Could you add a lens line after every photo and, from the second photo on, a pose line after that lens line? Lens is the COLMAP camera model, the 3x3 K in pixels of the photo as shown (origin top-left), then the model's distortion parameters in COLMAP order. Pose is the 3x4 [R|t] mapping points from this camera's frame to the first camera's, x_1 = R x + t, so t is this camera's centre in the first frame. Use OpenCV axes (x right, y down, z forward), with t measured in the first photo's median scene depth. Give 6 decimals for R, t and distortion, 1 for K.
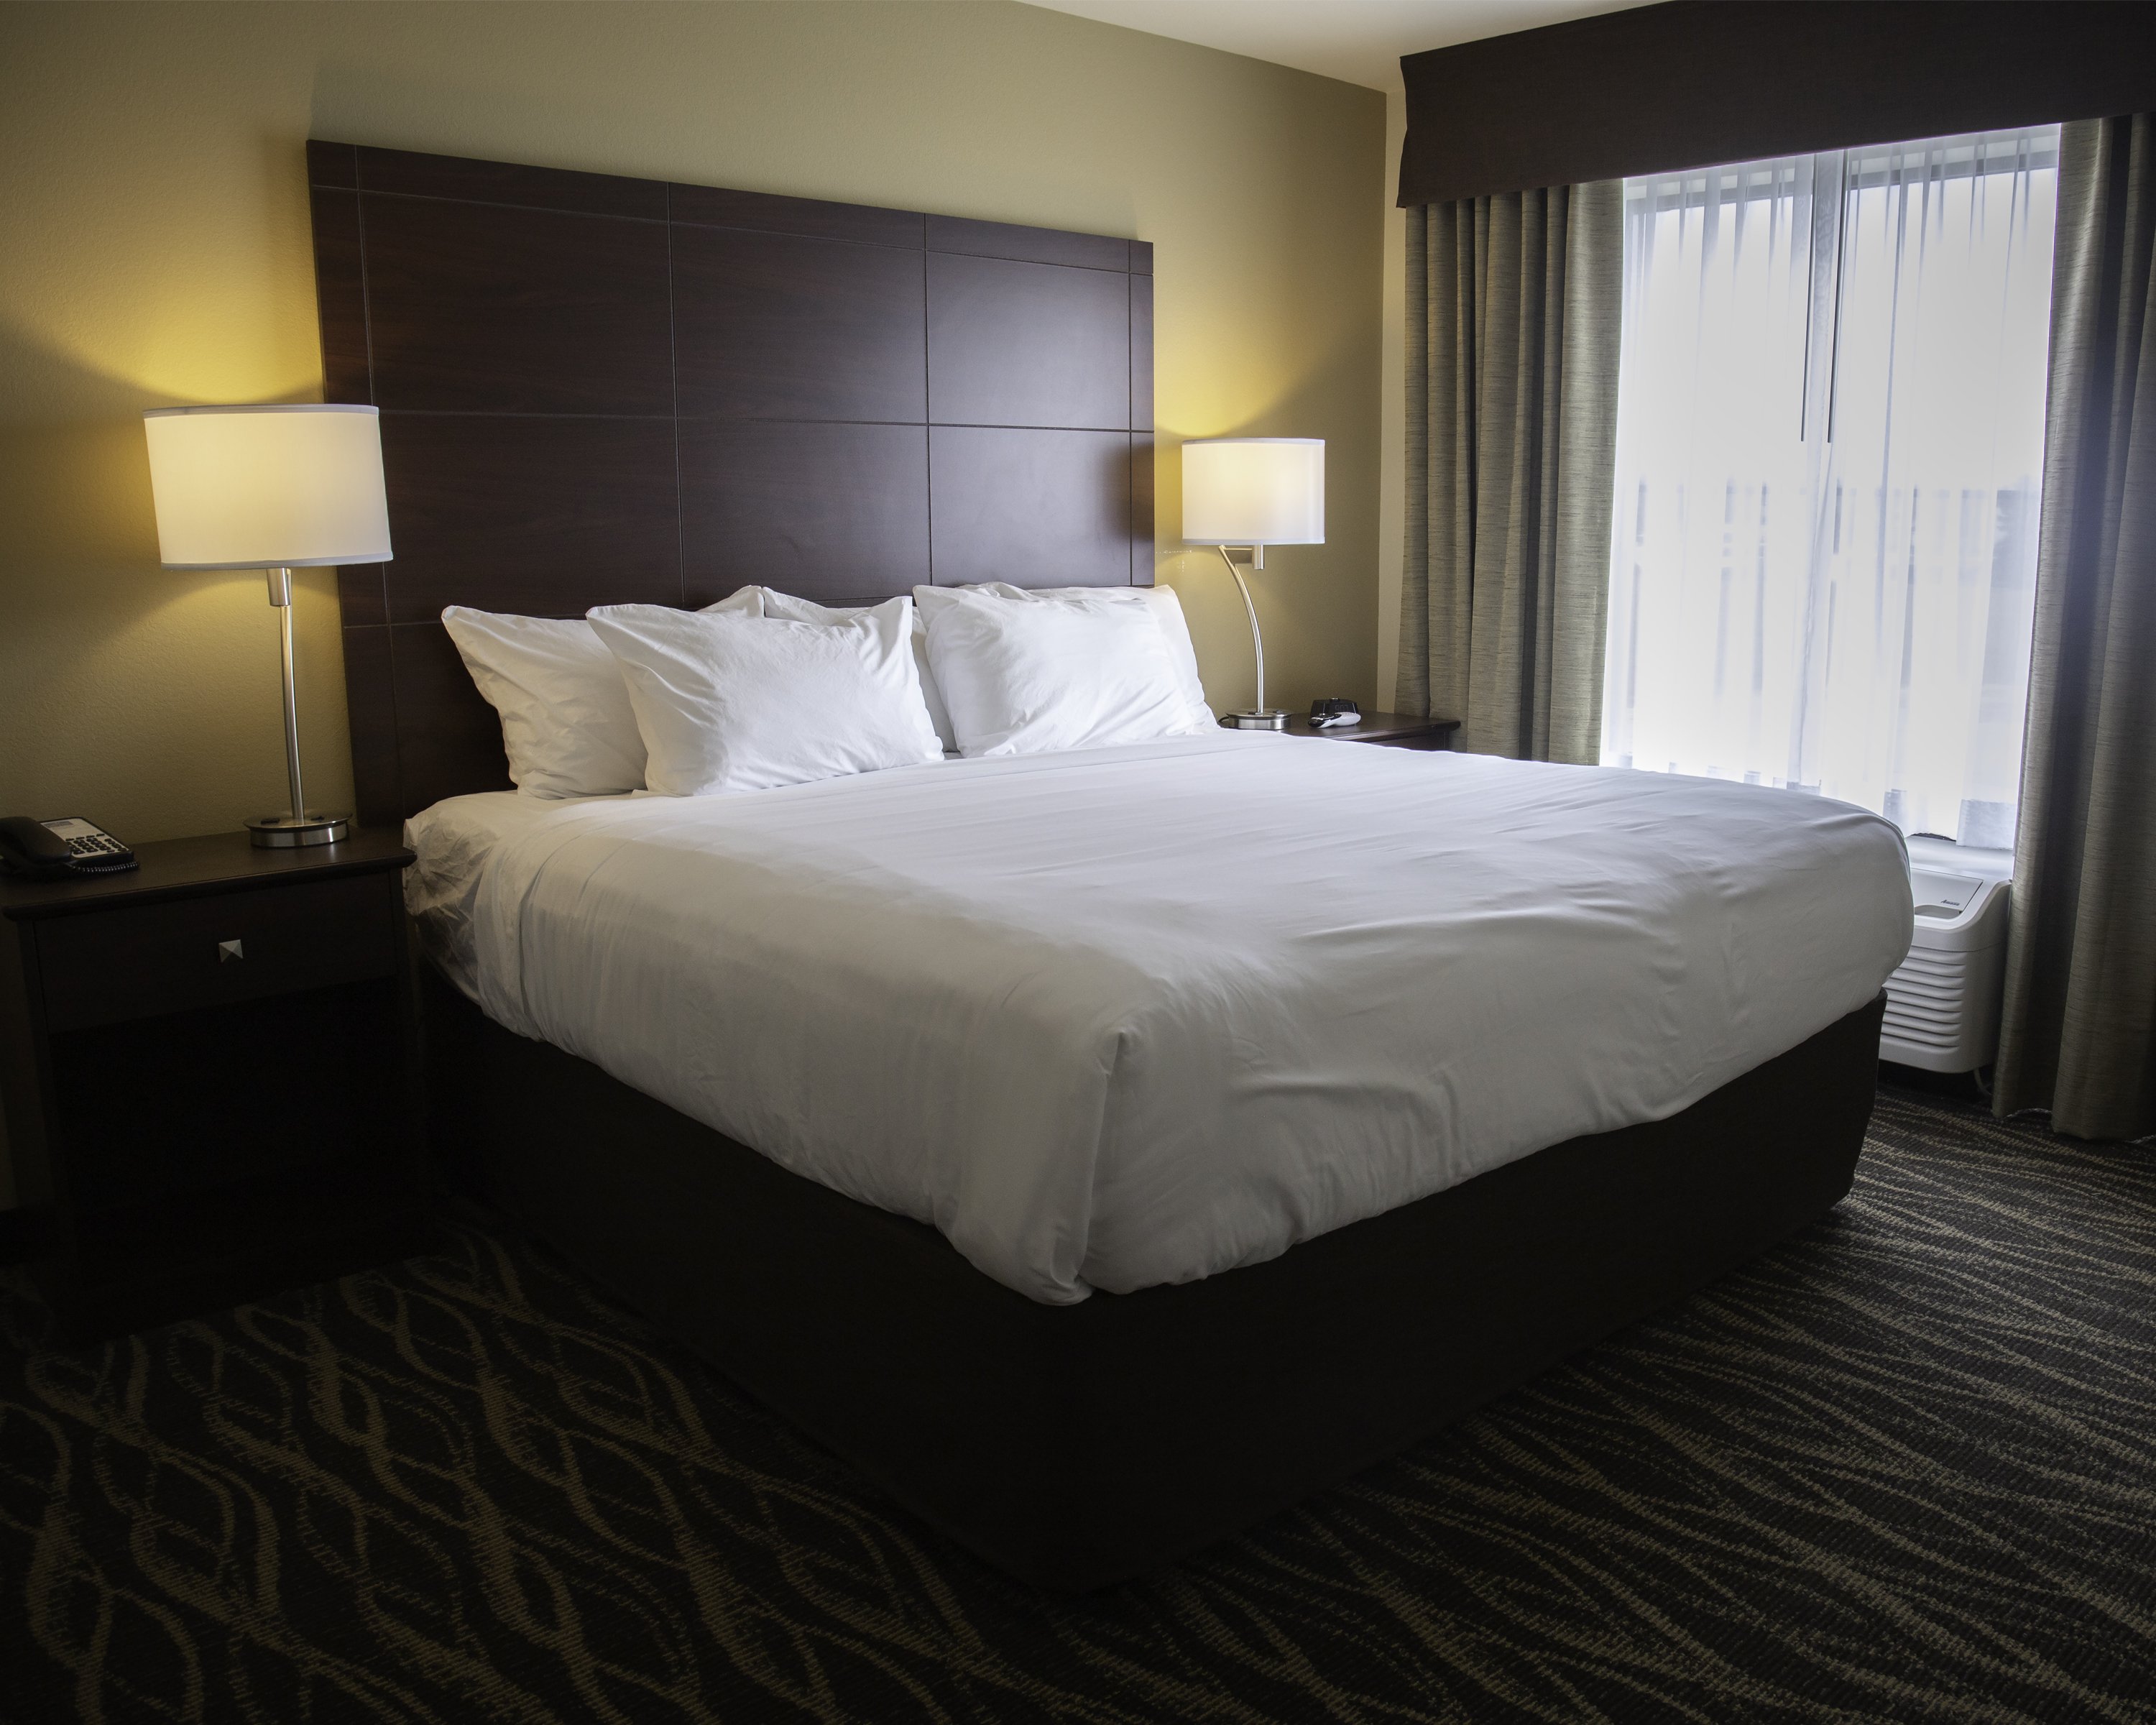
lens RADIAL K [[2008.3, 0, 1078.0], [0, 2008.3, 862.5], [0, 0, 1]] dist [-0.001046, -0.003928]
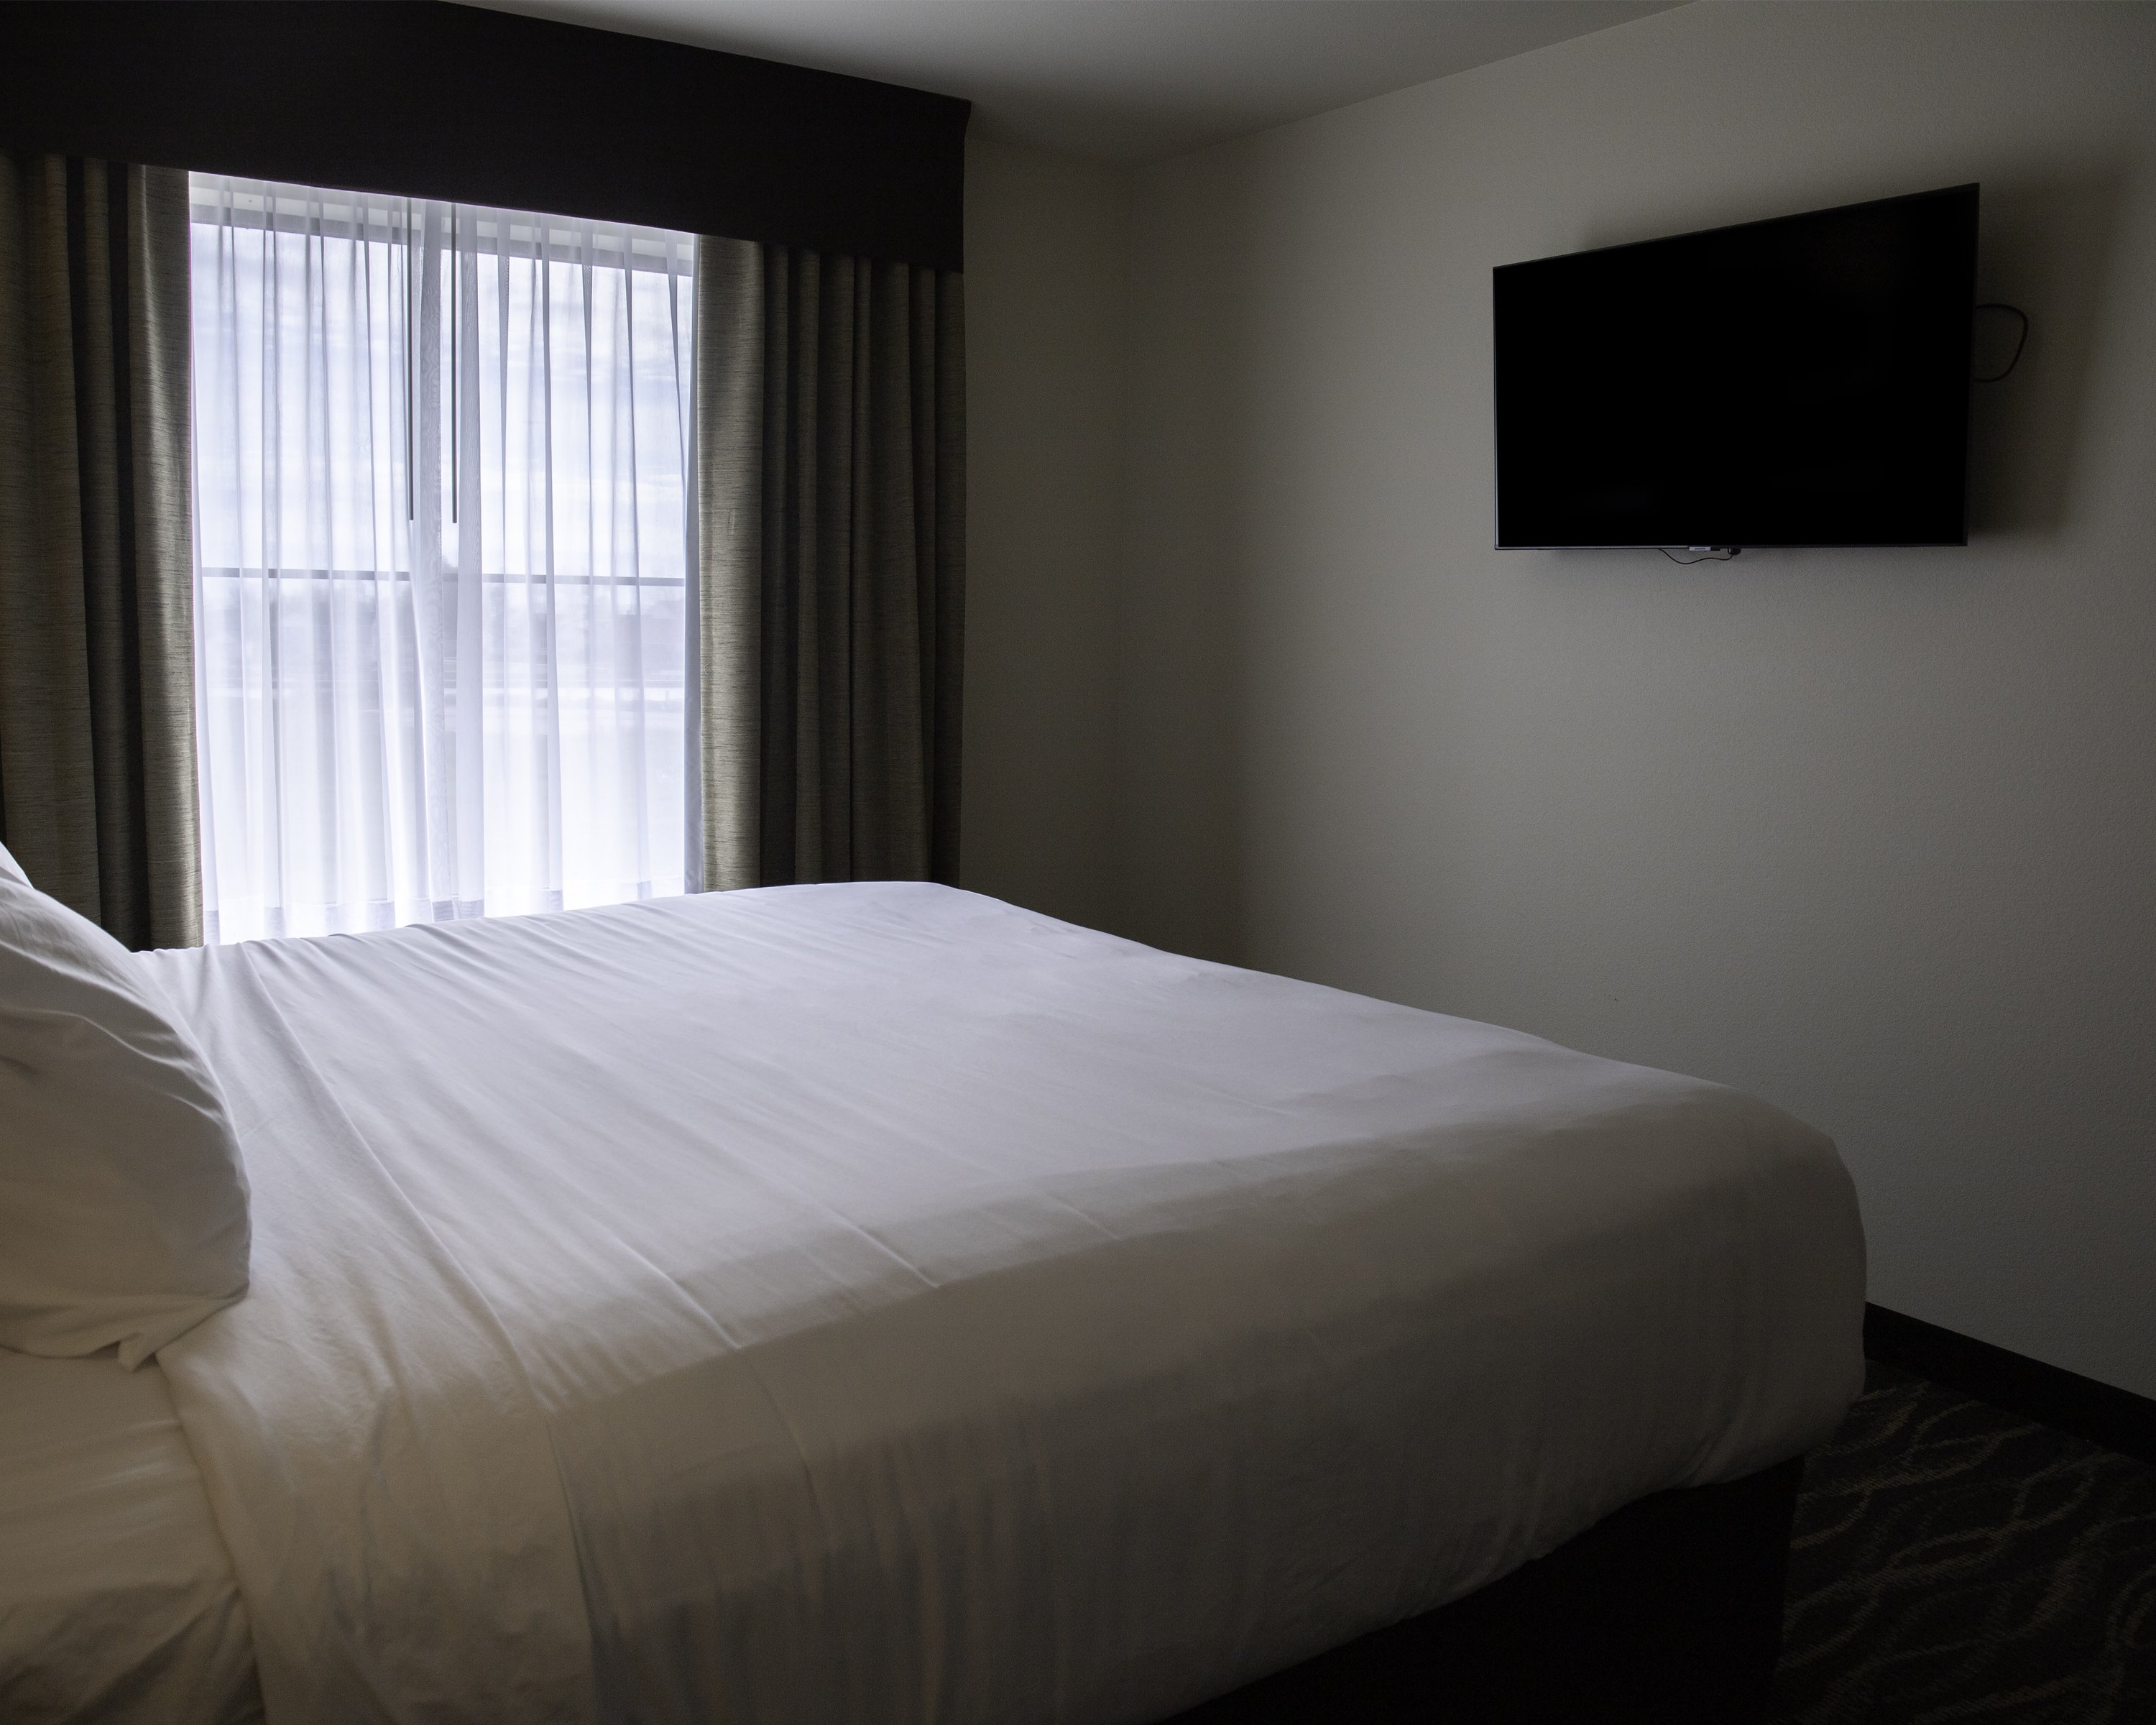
lens RADIAL K [[1928.8, 0, 1078.0], [0, 1928.8, 862.5], [0, 0, 1]] dist [-0.005908, -0.008484]
pose [[0.300101, -0.119930, 0.946338, -0.368720], [0.129161, 0.988038, 0.084255, -0.101048], [-0.945123, 0.096945, 0.312001, 0.490800]]
